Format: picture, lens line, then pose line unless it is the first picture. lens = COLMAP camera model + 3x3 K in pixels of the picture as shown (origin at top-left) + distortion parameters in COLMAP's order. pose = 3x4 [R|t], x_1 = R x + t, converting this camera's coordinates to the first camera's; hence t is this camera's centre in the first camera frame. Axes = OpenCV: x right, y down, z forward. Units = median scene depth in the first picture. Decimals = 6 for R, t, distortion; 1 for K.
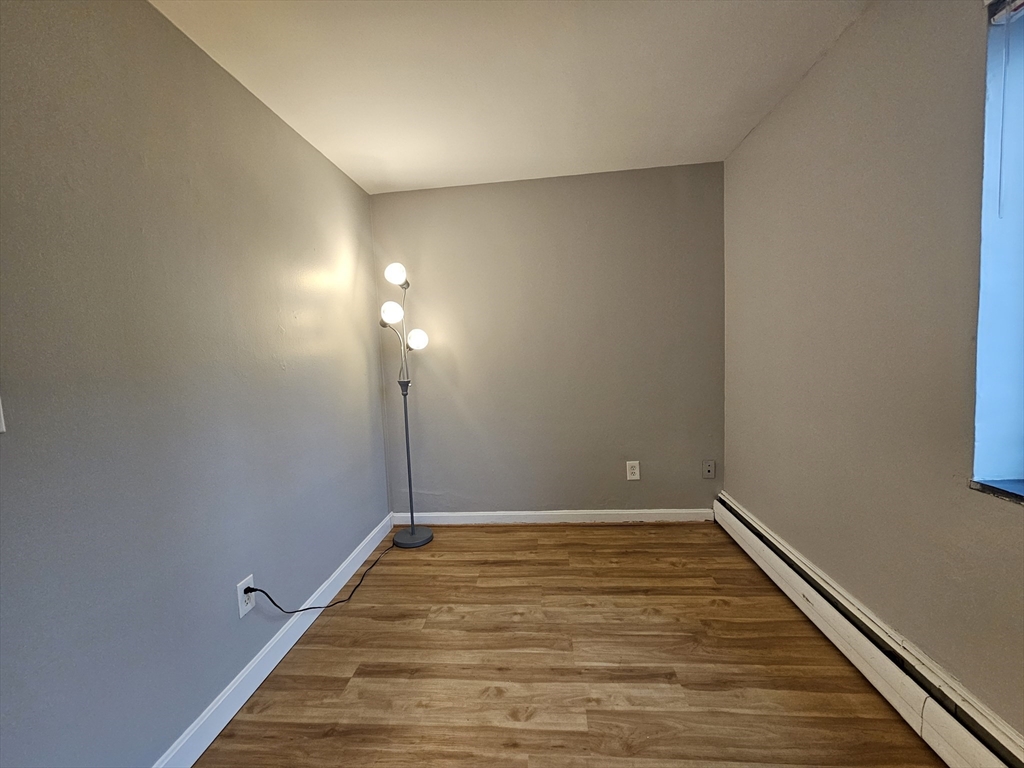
lens RADIAL K [[411.3, 0, 510.5], [0, 411.3, 385.0], [0, 0, 1]] dist [0.002916, 0.000510]
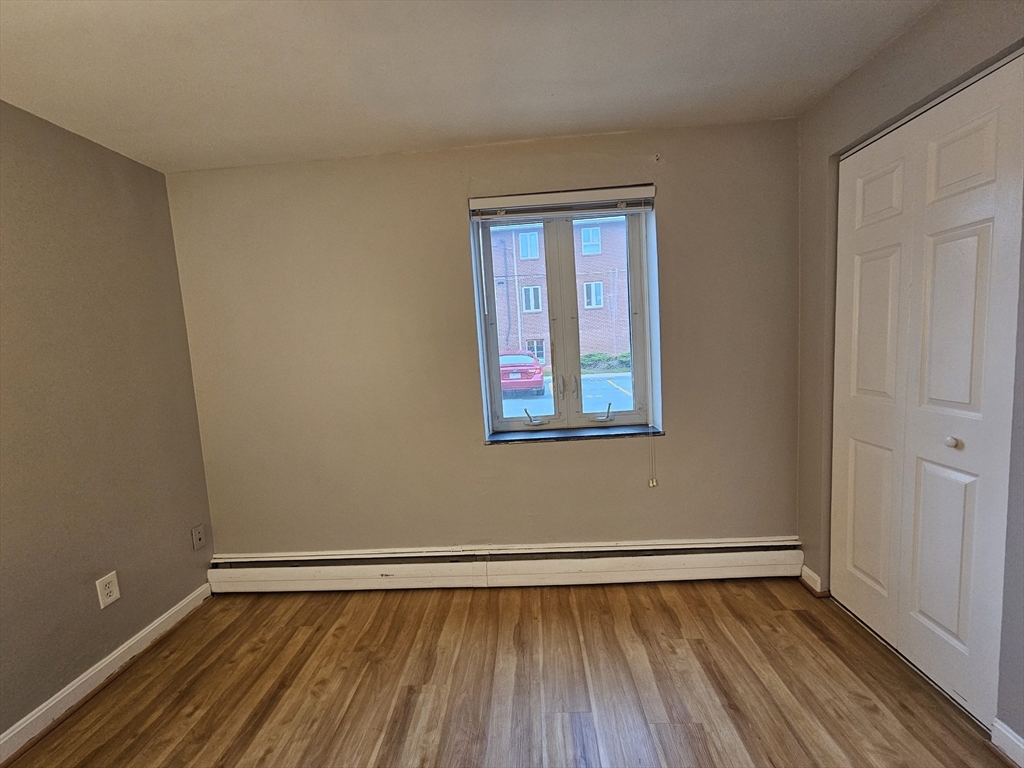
lens RADIAL K [[411.3, 0, 511.0], [0, 411.3, 383.1], [0, 0, 1]] dist [0.002916, 0.000510]
pose [[-0.019558, -0.045505, 0.998773, -0.510917], [0.146017, 0.988123, 0.047879, -0.073278], [-0.989089, 0.146774, -0.012681, 0.508362]]
